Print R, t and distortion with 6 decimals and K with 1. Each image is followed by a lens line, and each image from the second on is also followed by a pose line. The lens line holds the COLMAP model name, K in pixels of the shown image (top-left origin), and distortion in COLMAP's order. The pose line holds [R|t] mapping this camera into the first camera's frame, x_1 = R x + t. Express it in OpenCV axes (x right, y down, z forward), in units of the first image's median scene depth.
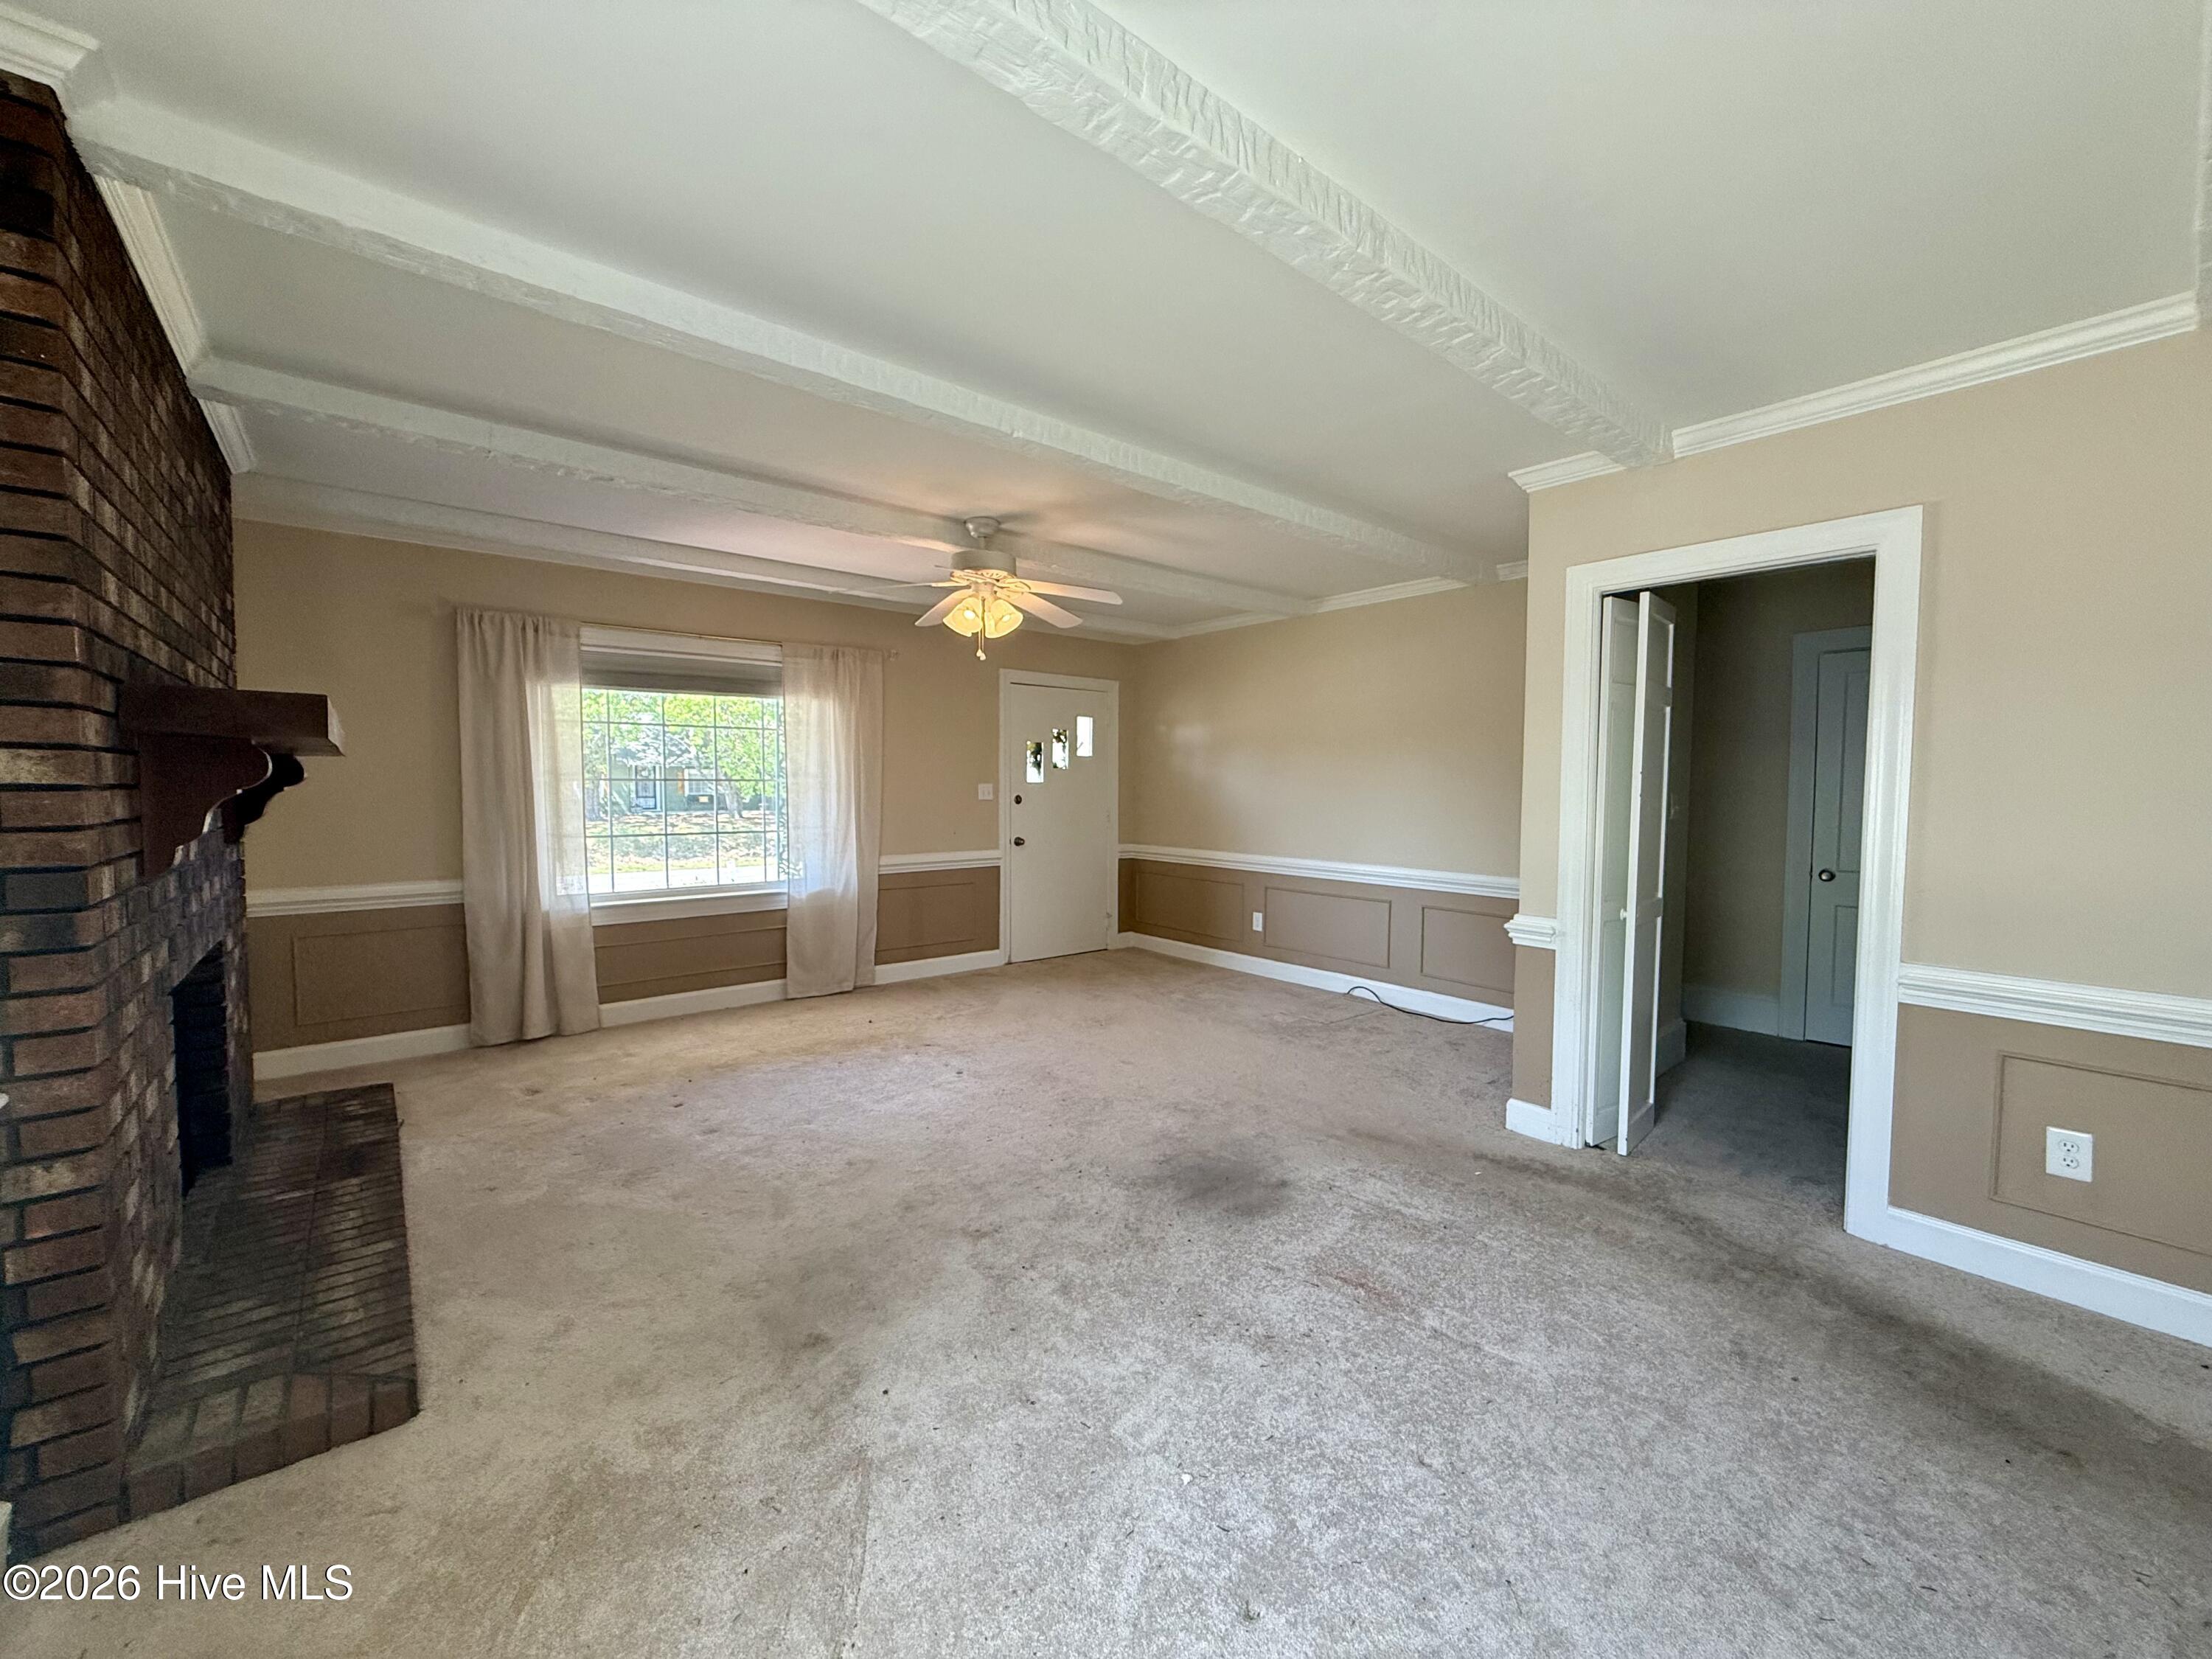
lens RADIAL K [[877.4, 0, 1103.4], [0, 877.4, 828.6], [0, 0, 1]] dist [-0.002136, 0.000857]
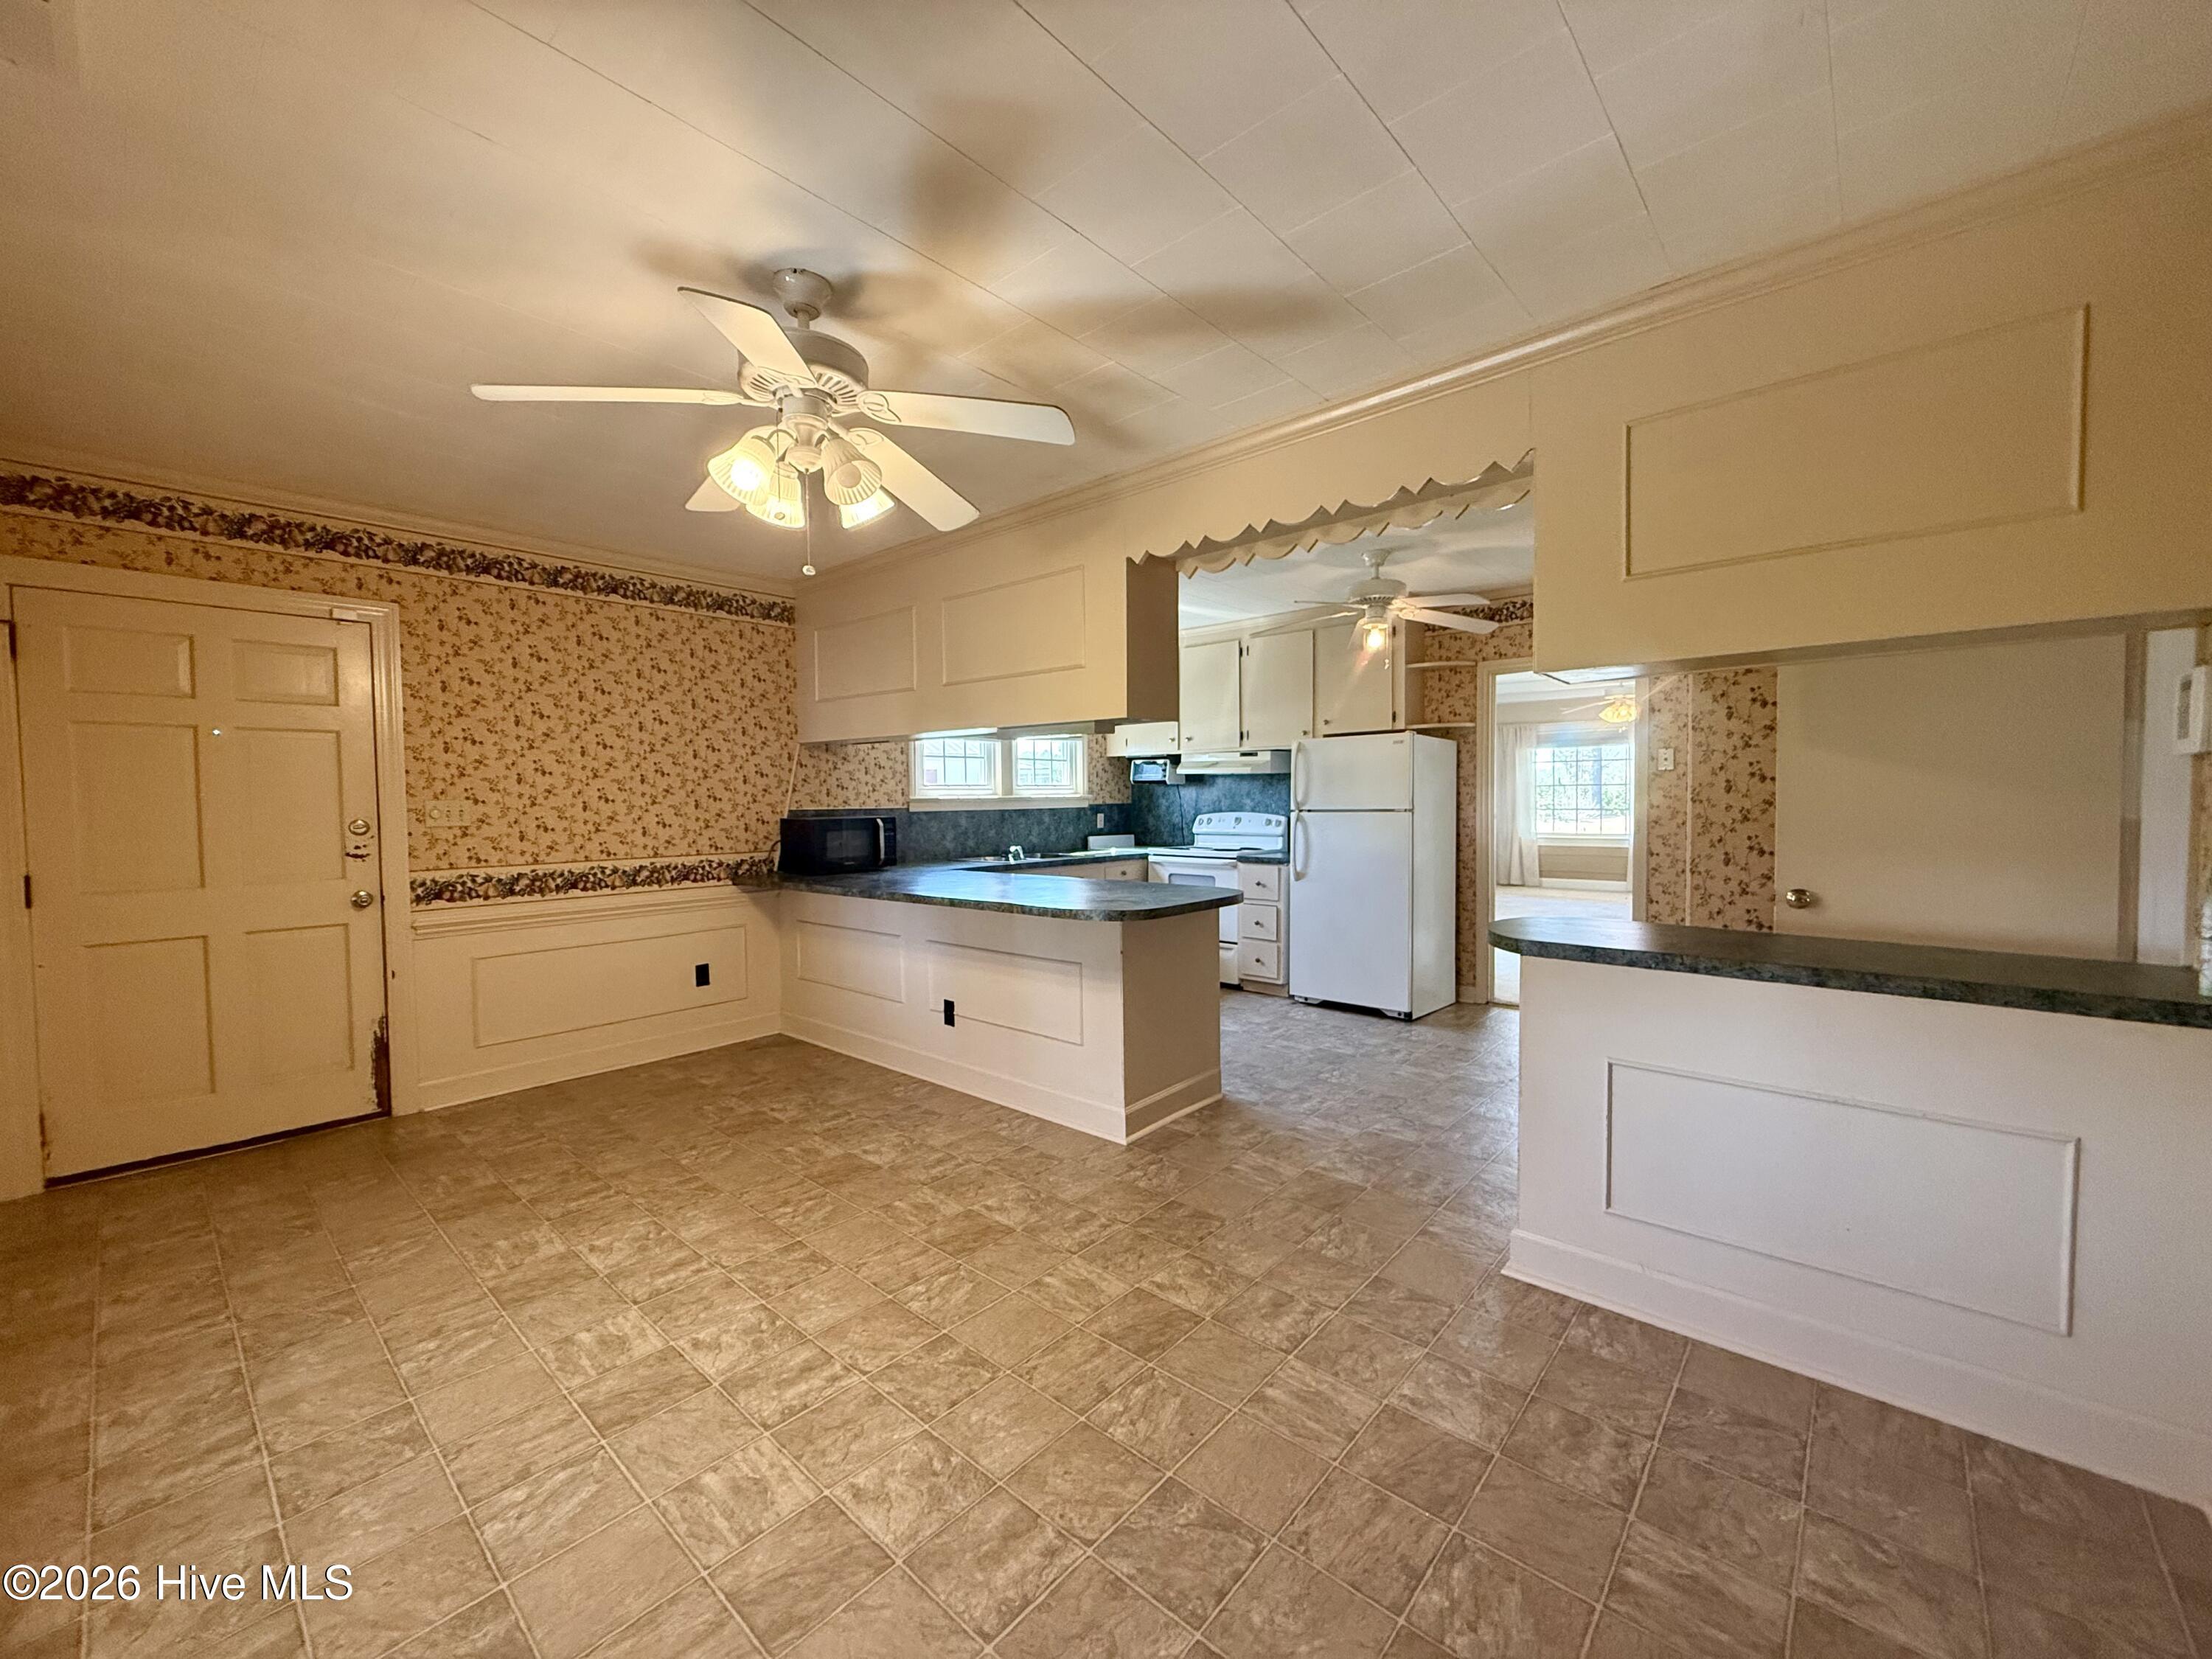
lens RADIAL K [[877.4, 0, 1101.0], [0, 877.4, 831.1], [0, 0, 1]] dist [-0.002136, 0.000857]
pose [[0.152247, 0.034309, -0.987747, 1.819945], [-0.034161, 0.998983, 0.029434, 0.044126], [0.987752, 0.029262, 0.153264, -0.653929]]
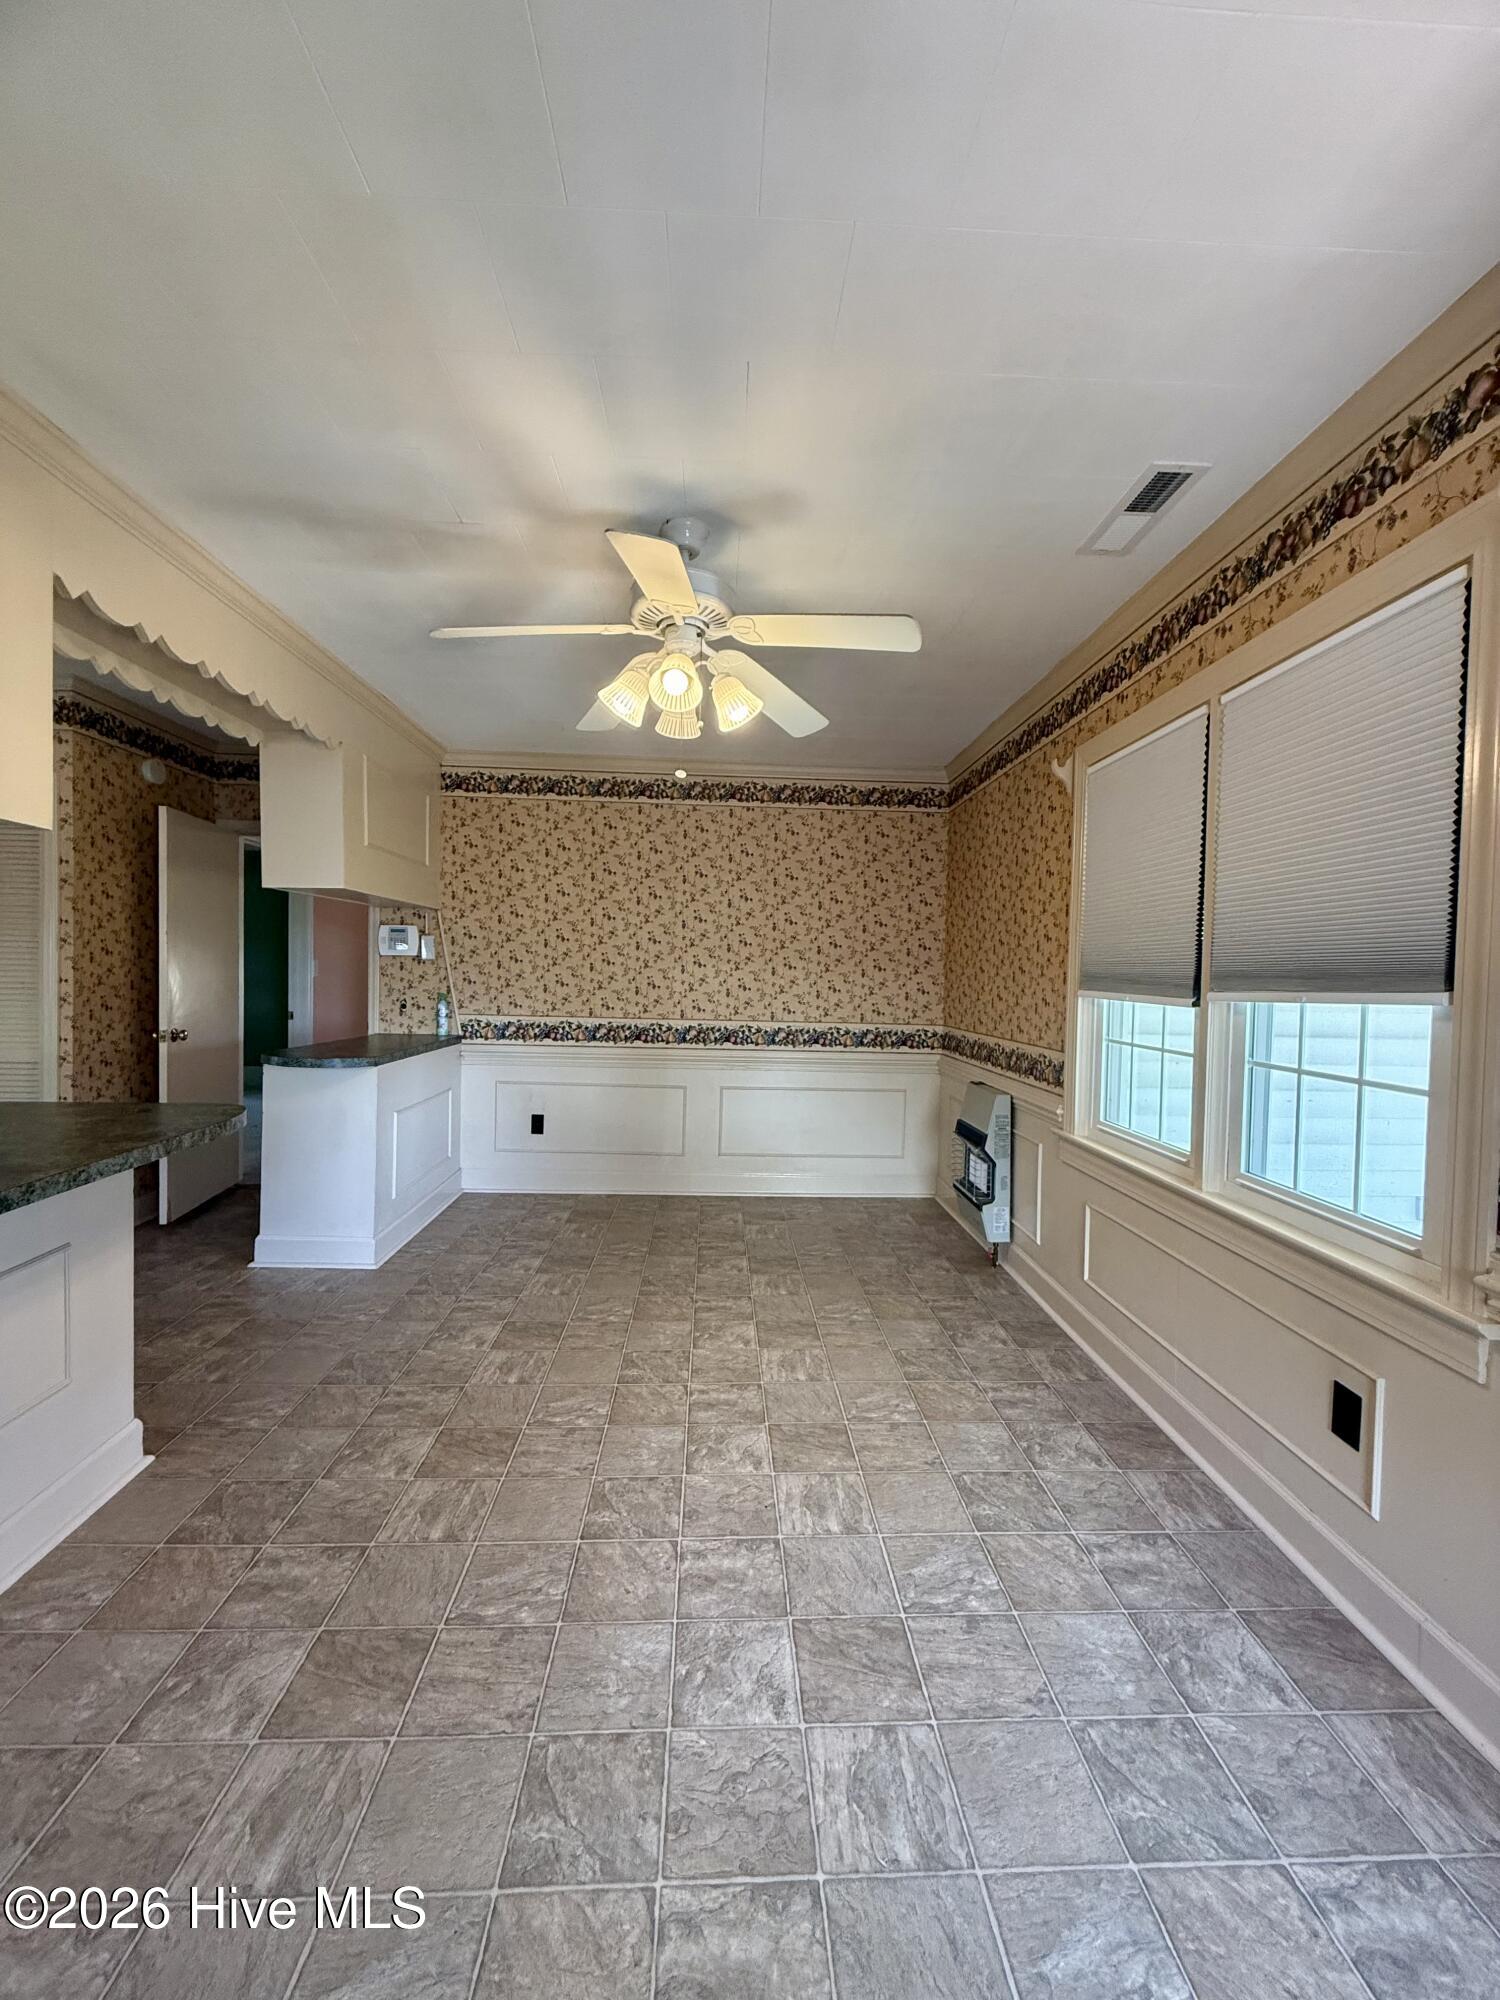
lens RADIAL K [[793.3, 0, 750.7], [0, 793.3, 999.8], [0, 0, 1]] dist [-0.002136, 0.000857]
pose [[0.600136, -0.017183, 0.799713, 0.910649], [0.019307, 0.999789, 0.006994, 0.062981], [-0.799665, 0.011243, 0.600341, -1.093196]]
